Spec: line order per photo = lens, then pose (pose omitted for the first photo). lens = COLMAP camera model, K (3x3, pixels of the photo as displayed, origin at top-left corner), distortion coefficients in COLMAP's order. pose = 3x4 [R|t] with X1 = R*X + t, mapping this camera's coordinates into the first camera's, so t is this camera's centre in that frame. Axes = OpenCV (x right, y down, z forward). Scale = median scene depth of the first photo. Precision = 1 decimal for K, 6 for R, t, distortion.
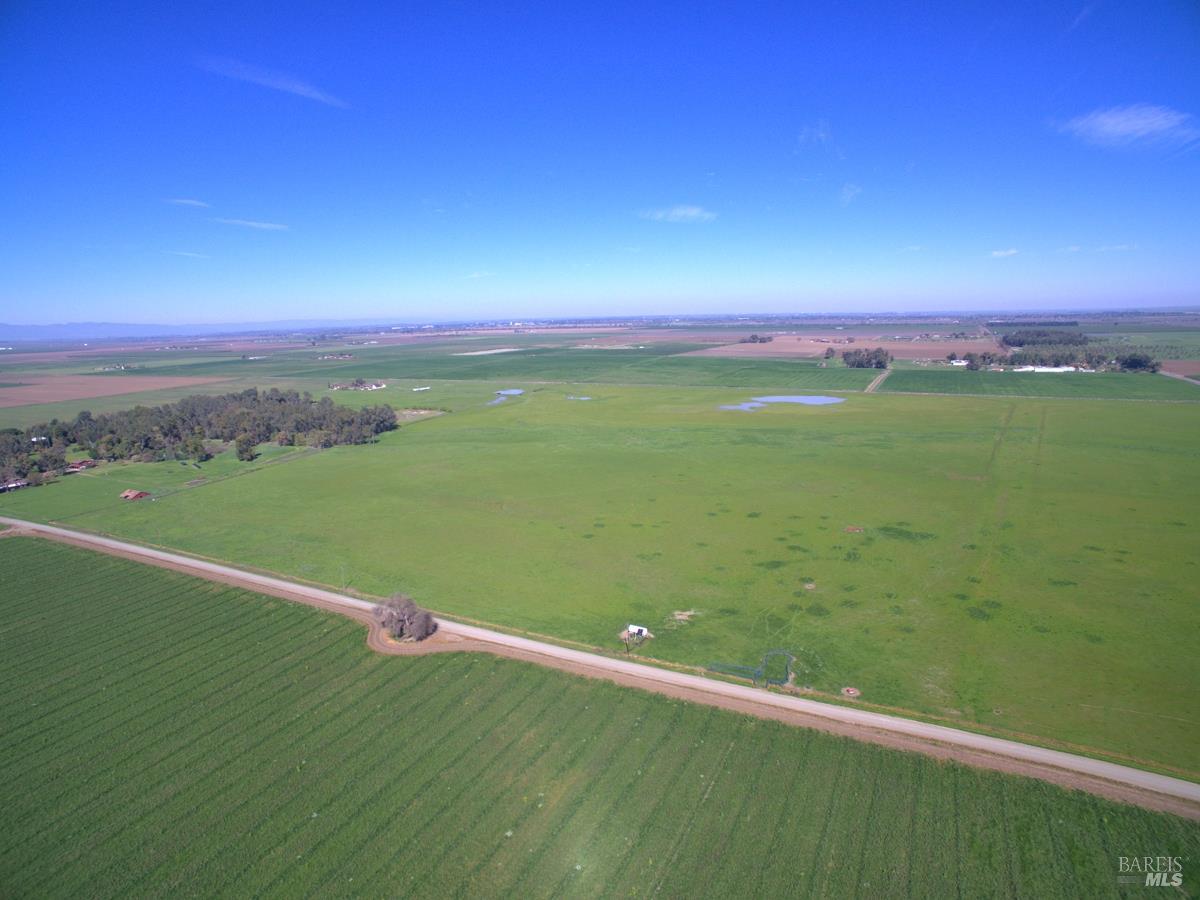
lens RADIAL K [[697.4, 0, 604.0], [0, 697.4, 450.5], [0, 0, 1]] dist [-0.116700, 0.085707]
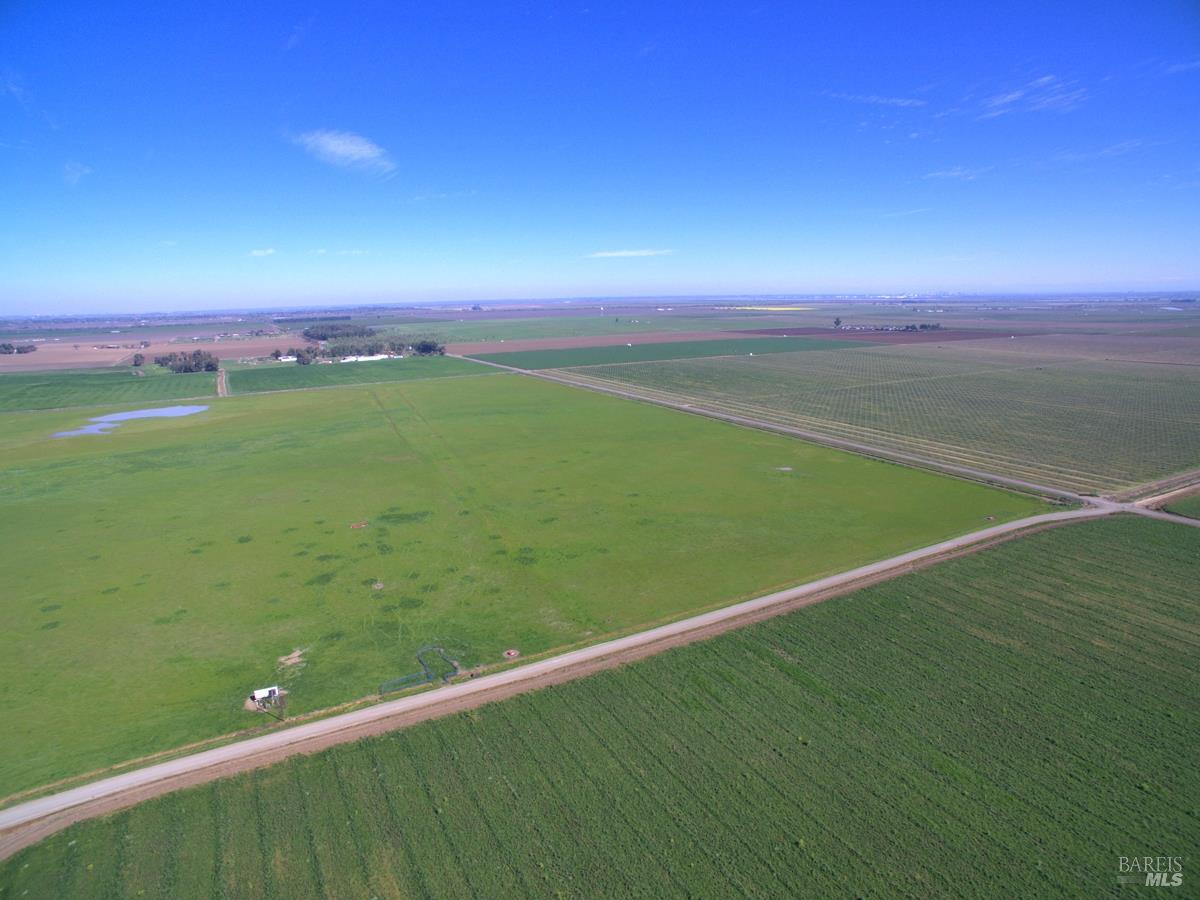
lens RADIAL K [[697.4, 0, 604.0], [0, 697.4, 450.5], [0, 0, 1]] dist [-0.116700, 0.085707]
pose [[0.566461, -0.166046, 0.807187, -0.285276], [0.163858, 0.982627, 0.087145, -0.026554], [-0.807634, 0.082900, 0.583828, 0.153216]]
